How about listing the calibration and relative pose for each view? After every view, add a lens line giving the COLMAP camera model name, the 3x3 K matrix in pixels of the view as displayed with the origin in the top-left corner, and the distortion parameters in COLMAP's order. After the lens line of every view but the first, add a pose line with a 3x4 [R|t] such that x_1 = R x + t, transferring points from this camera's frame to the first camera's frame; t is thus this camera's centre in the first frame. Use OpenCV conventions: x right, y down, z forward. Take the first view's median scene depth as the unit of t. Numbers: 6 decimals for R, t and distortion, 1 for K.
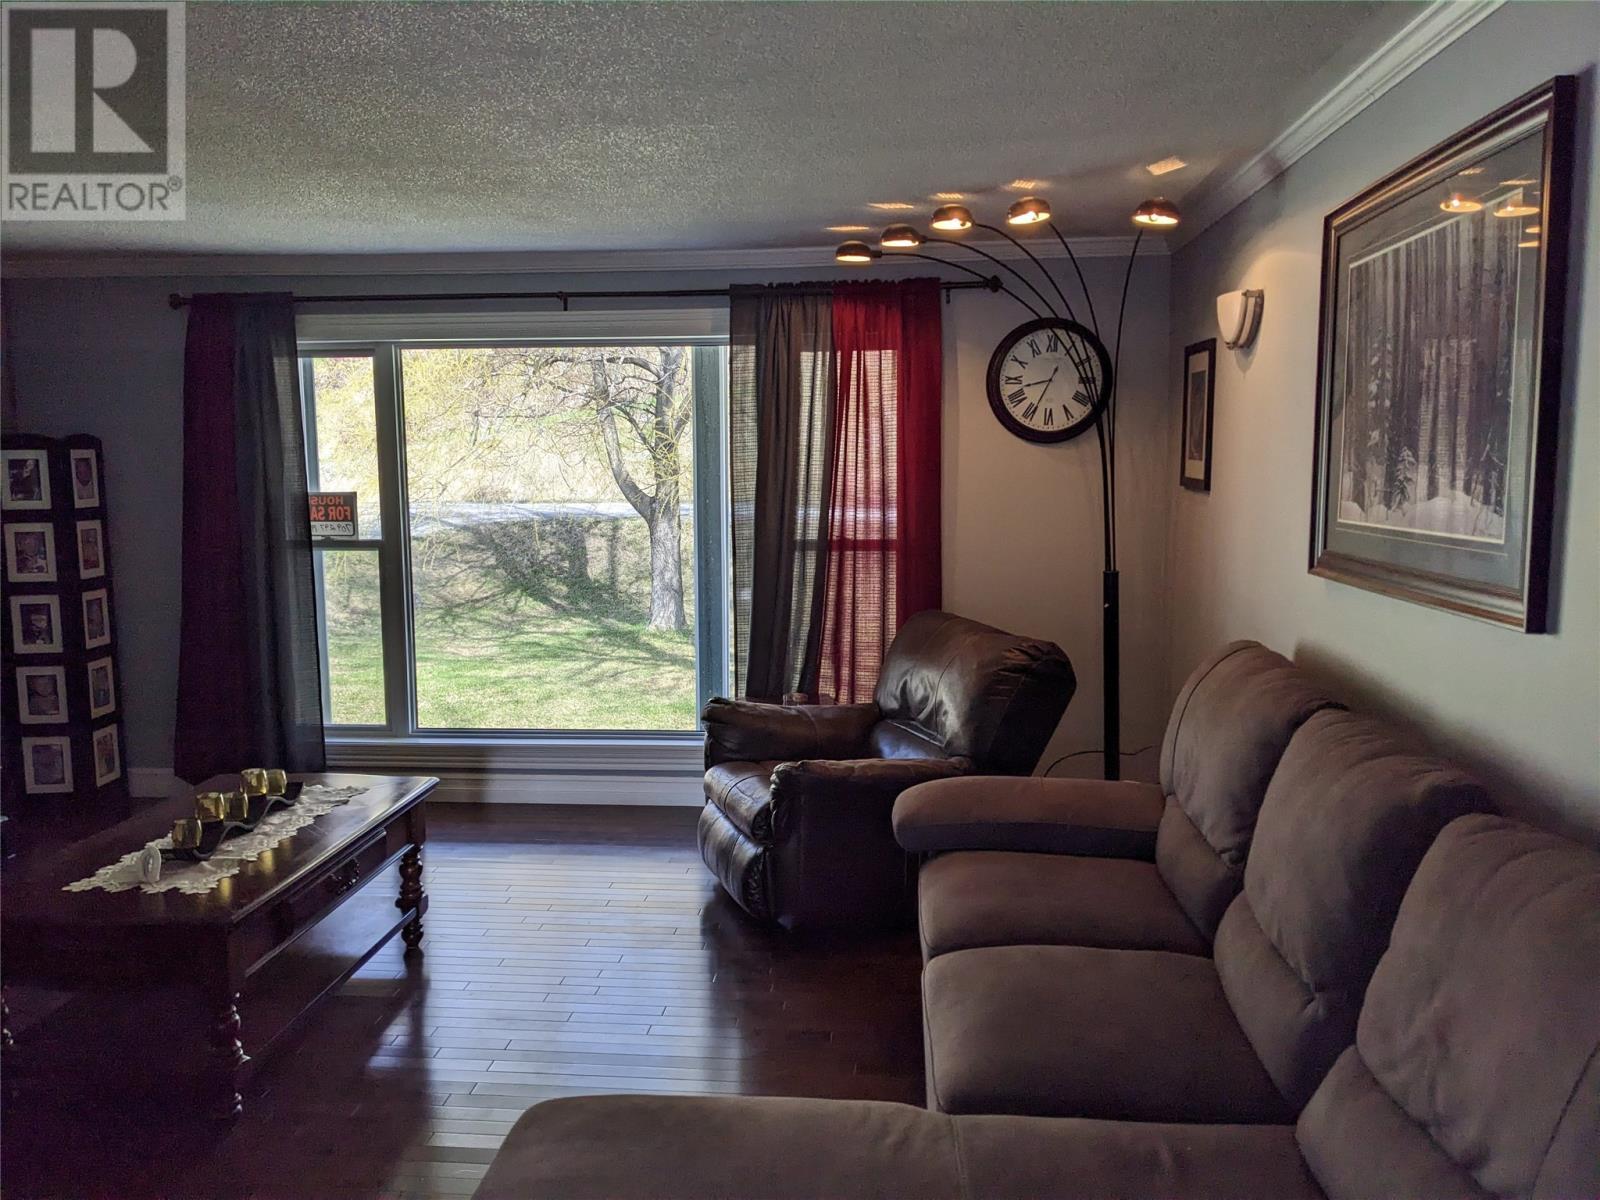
lens RADIAL K [[1263.7, 0, 797.7], [0, 1263.7, 597.6], [0, 0, 1]] dist [0.062286, -0.094508]
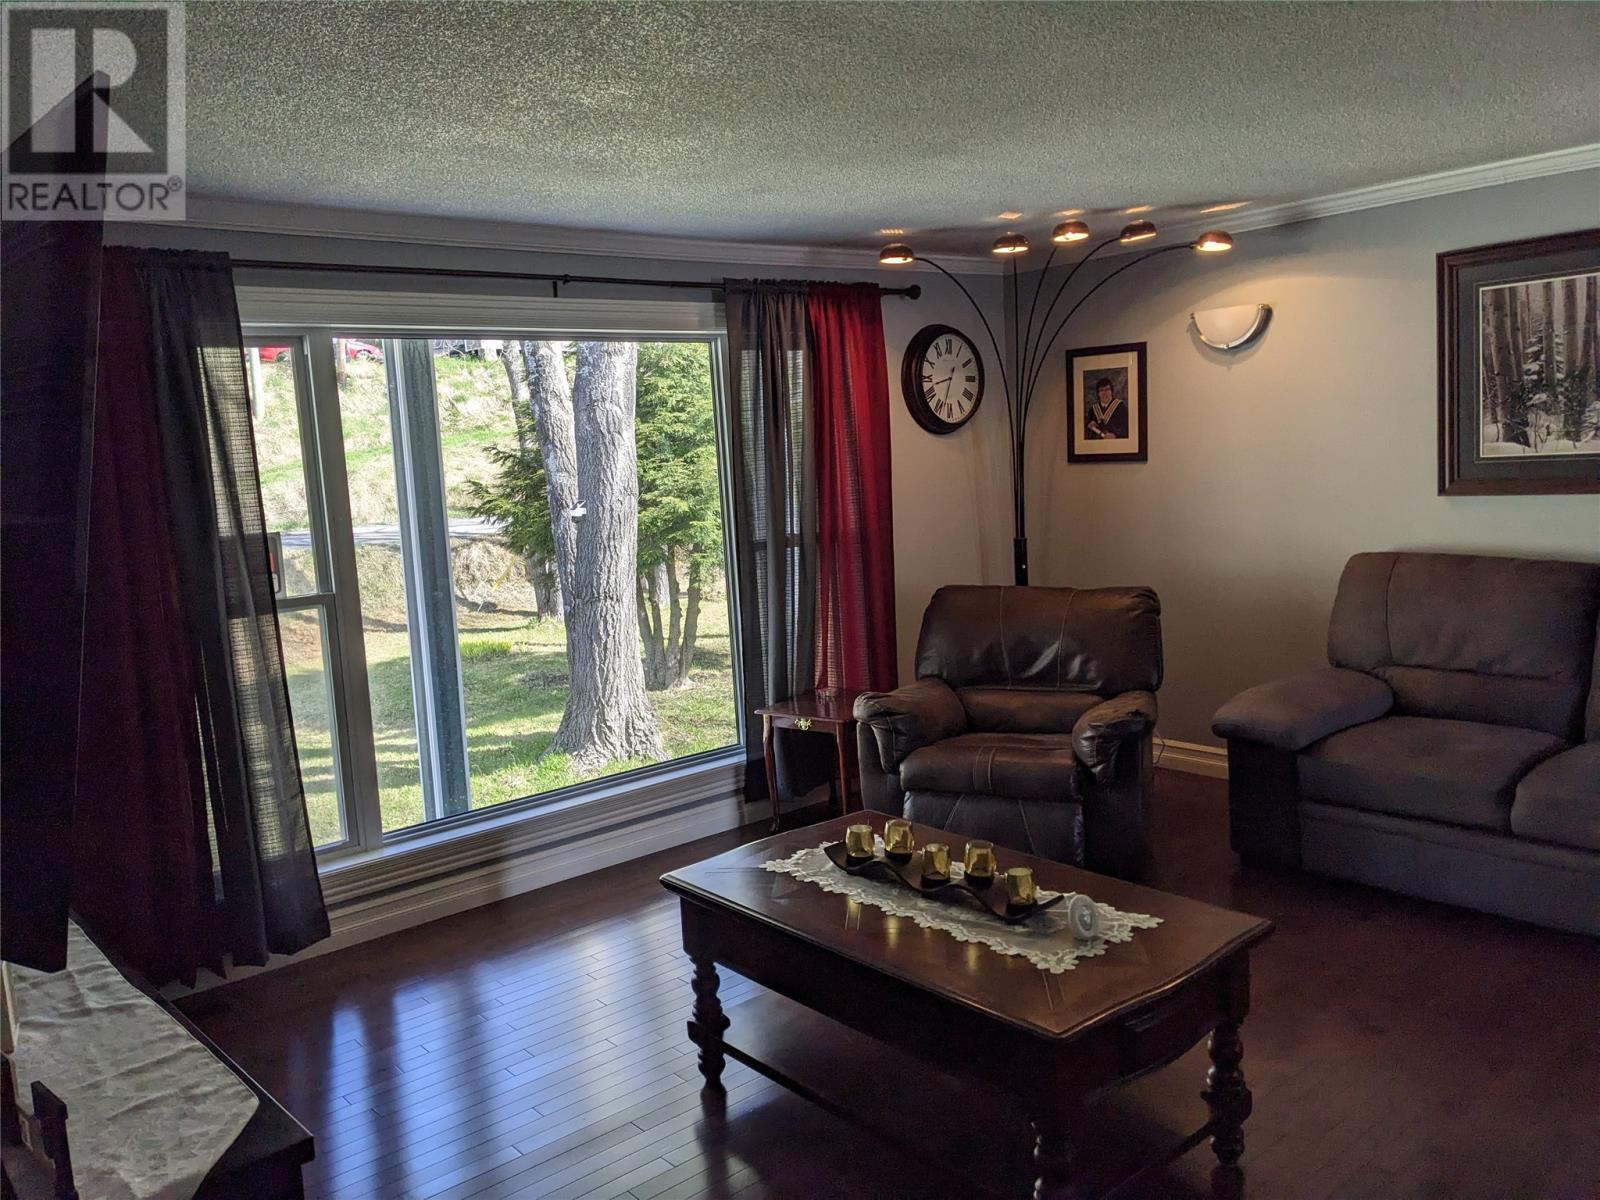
lens RADIAL K [[1263.7, 0, 802.7], [0, 1263.7, 595.3], [0, 0, 1]] dist [0.062286, -0.094508]
pose [[0.695600, -0.119239, 0.708465, -0.743238], [0.131380, 0.990614, 0.037731, -0.039975], [-0.706314, 0.066833, 0.704736, 0.312565]]
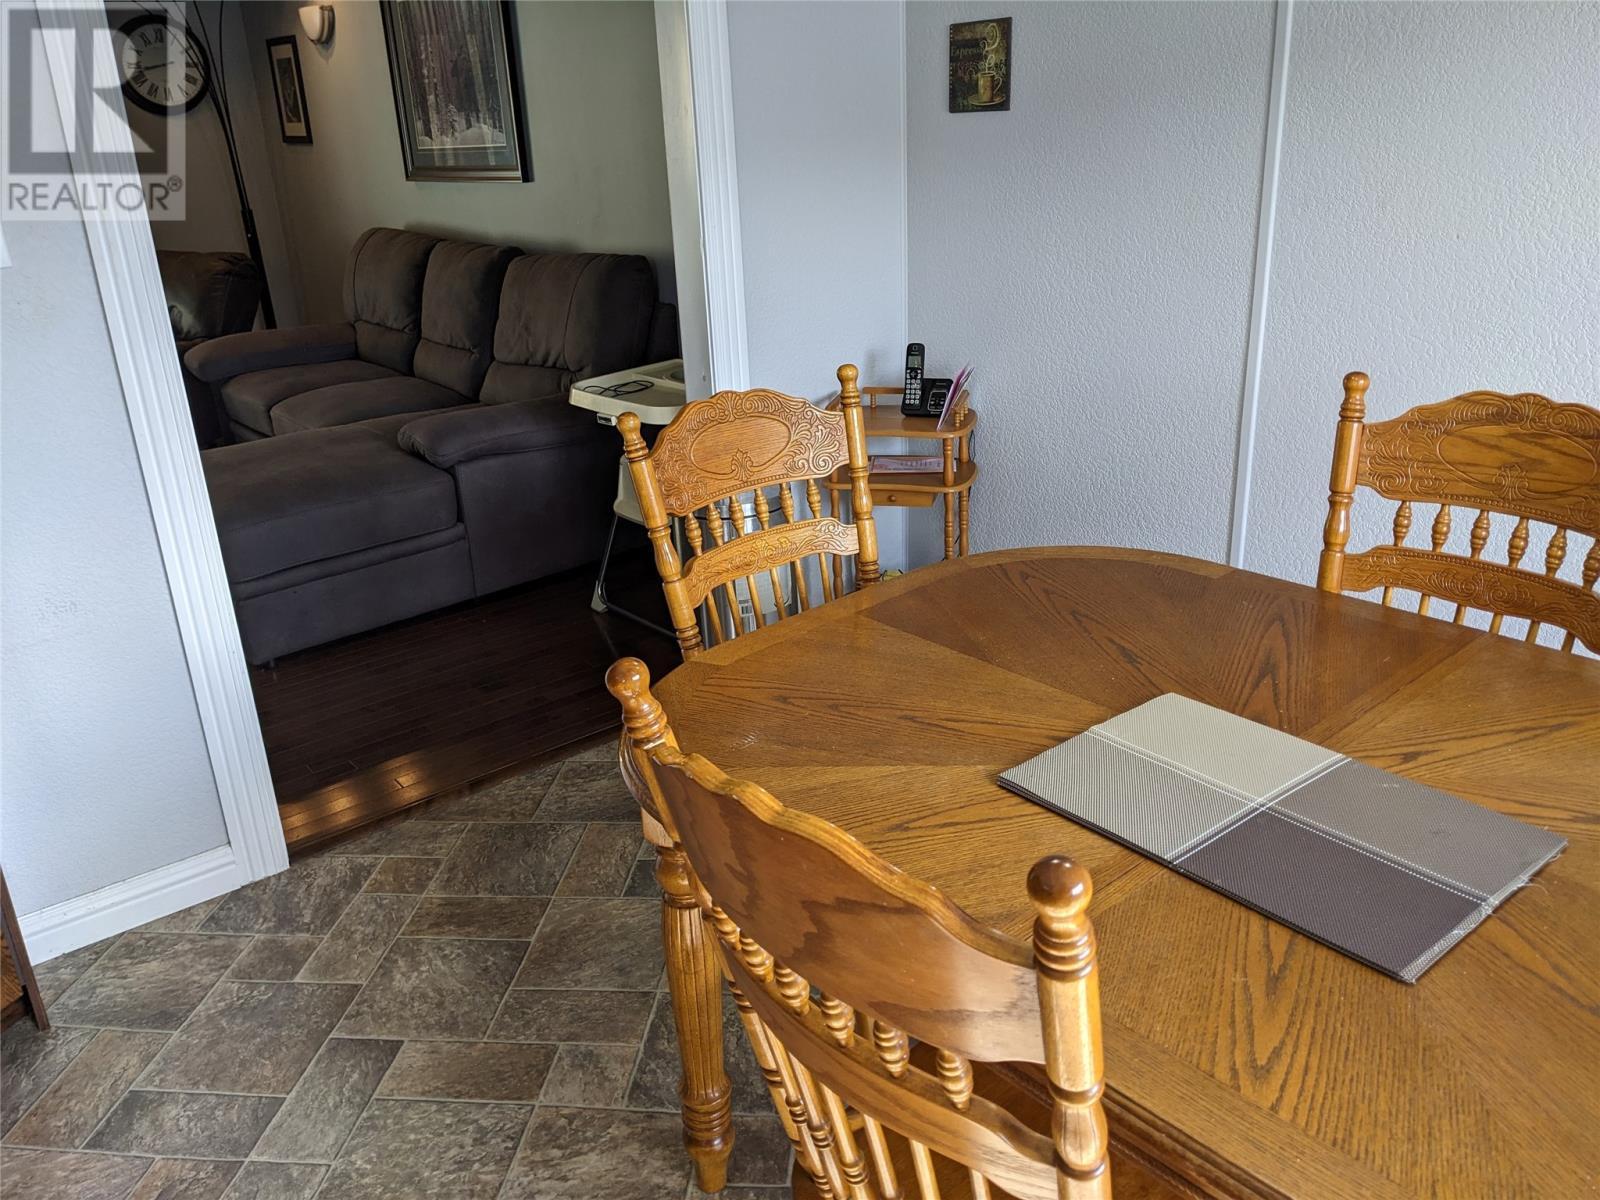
lens RADIAL K [[1263.7, 0, 797.2], [0, 1263.7, 598.8], [0, 0, 1]] dist [0.062286, -0.094508]
pose [[0.722276, -0.272836, 0.635513, -0.327428], [0.118419, 0.954115, 0.275031, 0.073490], [-0.681391, -0.123392, 0.721444, -0.486032]]
